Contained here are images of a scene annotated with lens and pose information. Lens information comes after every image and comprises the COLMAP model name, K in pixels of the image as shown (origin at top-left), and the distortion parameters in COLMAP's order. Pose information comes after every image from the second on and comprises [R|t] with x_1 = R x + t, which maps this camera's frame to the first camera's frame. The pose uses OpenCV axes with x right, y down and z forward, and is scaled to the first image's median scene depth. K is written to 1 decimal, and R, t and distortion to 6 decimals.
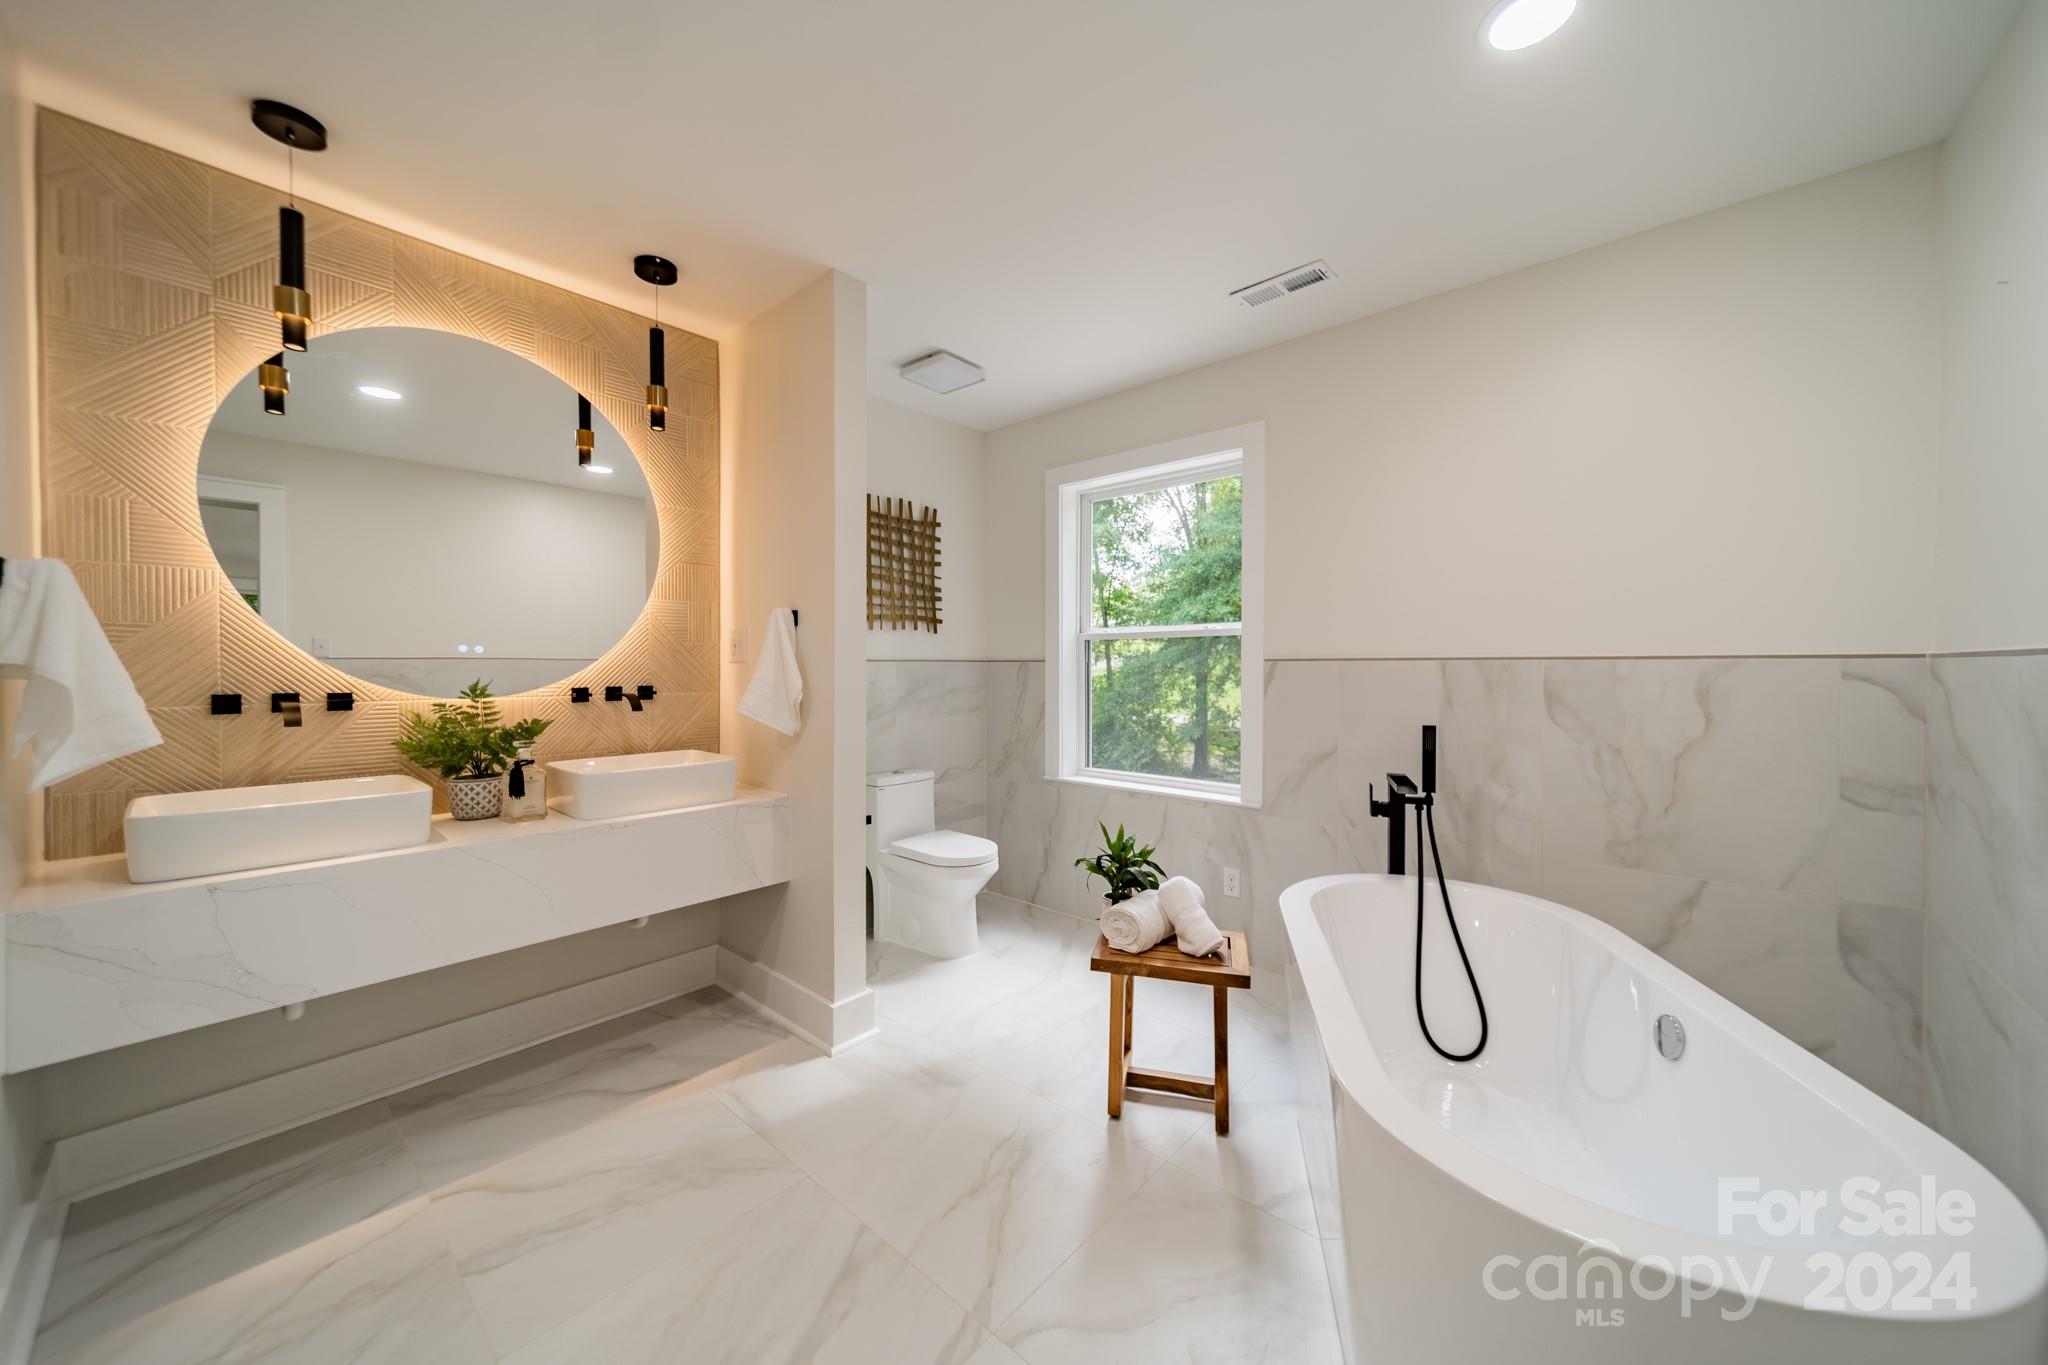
lens RADIAL K [[729.7, 0, 1011.6], [0, 729.7, 672.7], [0, 0, 1]] dist [0.010959, -0.000339]
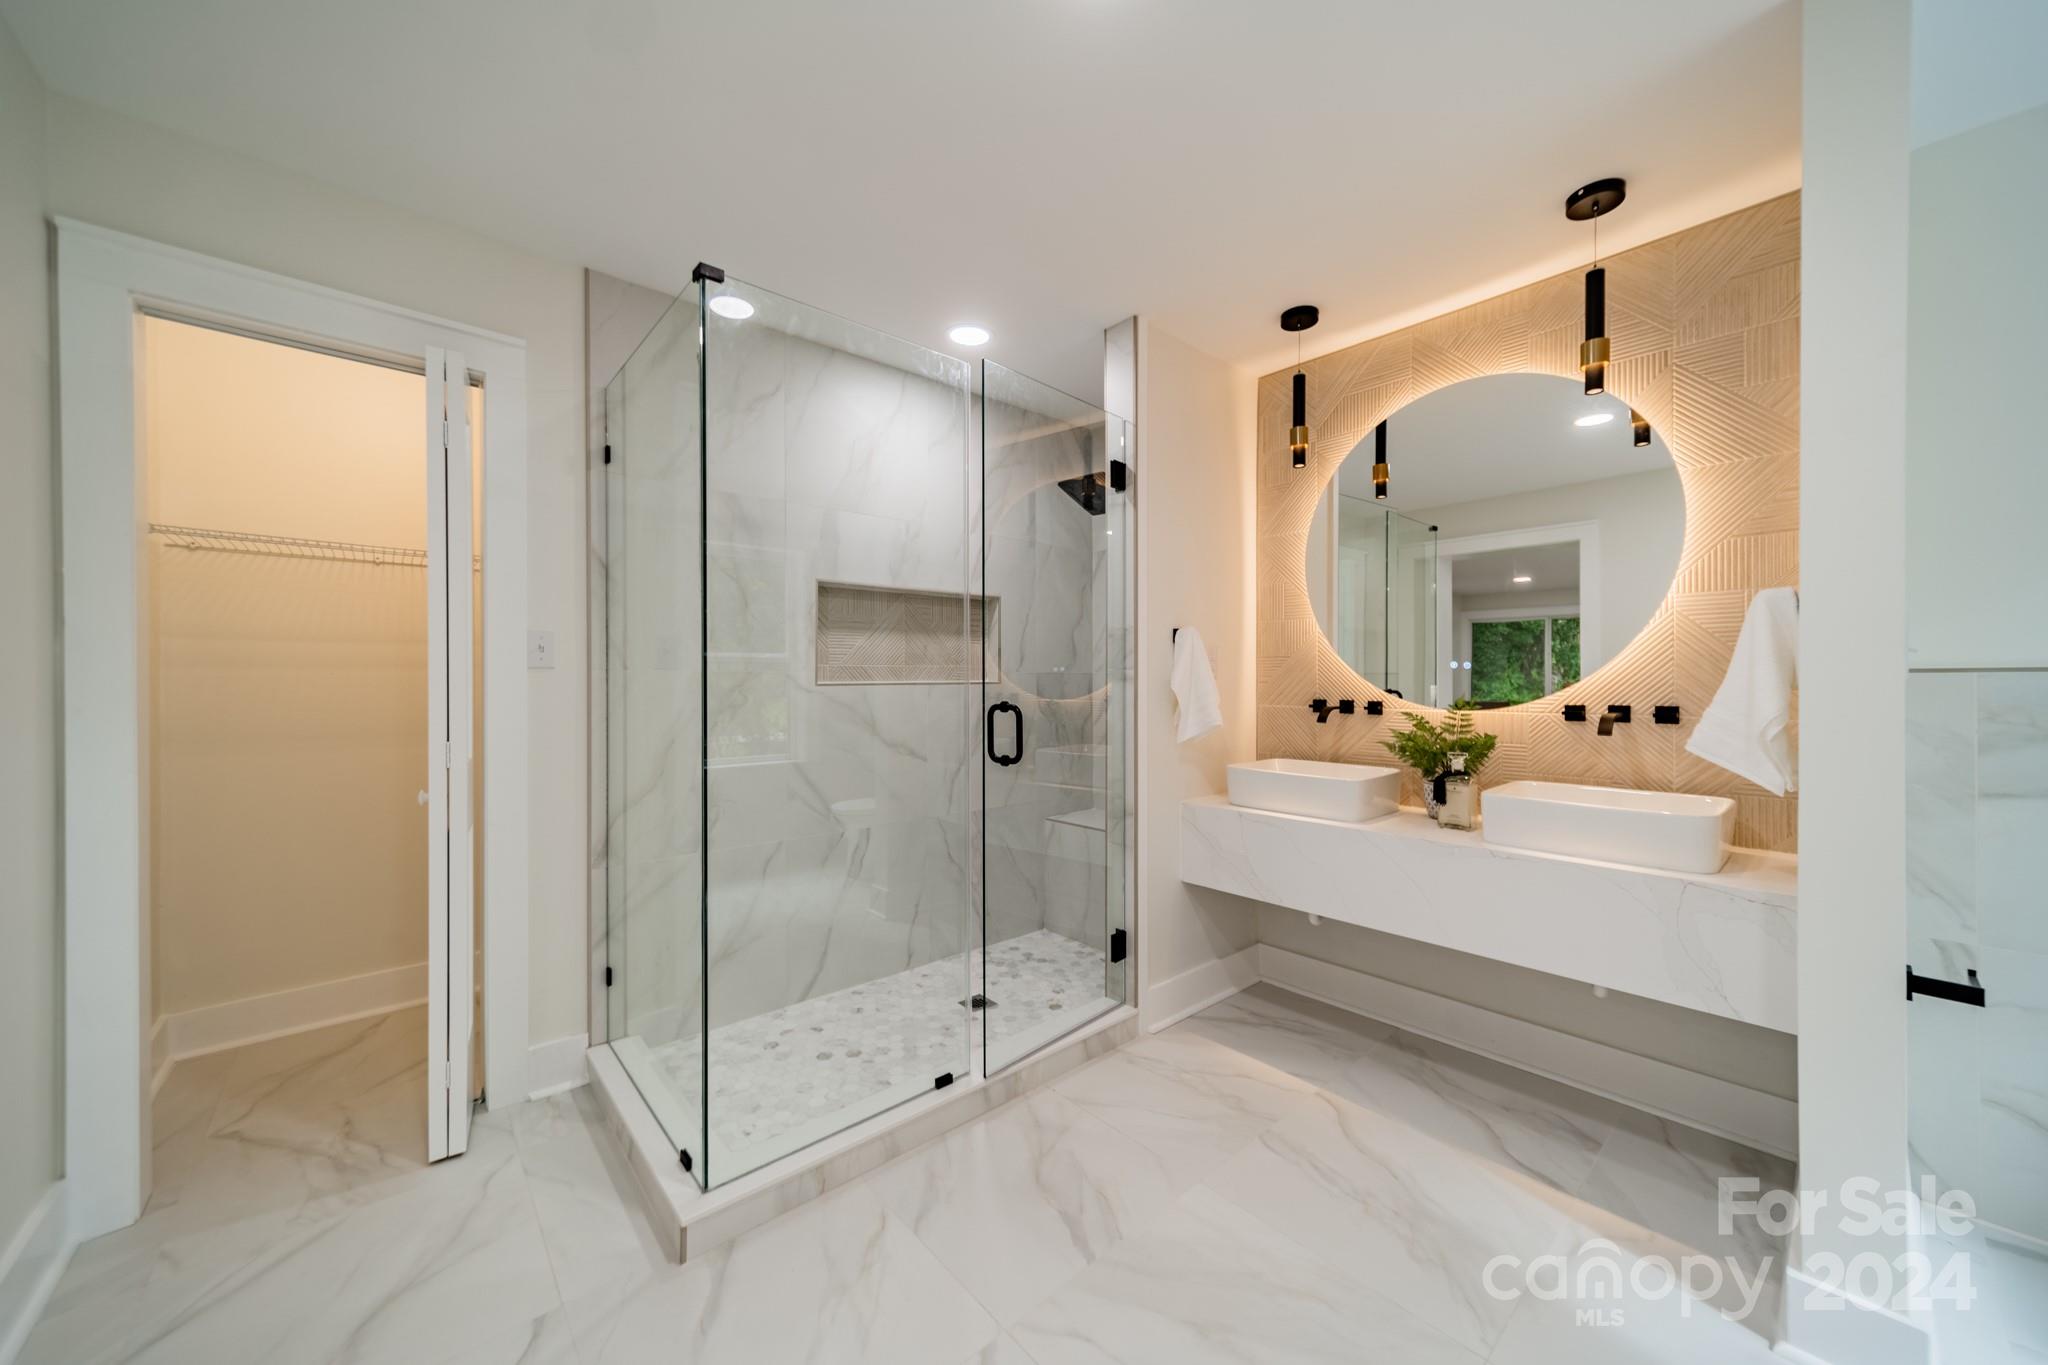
lens RADIAL K [[729.7, 0, 1025.7], [0, 729.7, 673.3], [0, 0, 1]] dist [0.010959, -0.000339]
pose [[-0.115173, -0.005443, -0.993331, 0.544333], [-0.001754, 0.999985, -0.005277, -0.017805], [0.993344, 0.001134, -0.115181, 0.619407]]
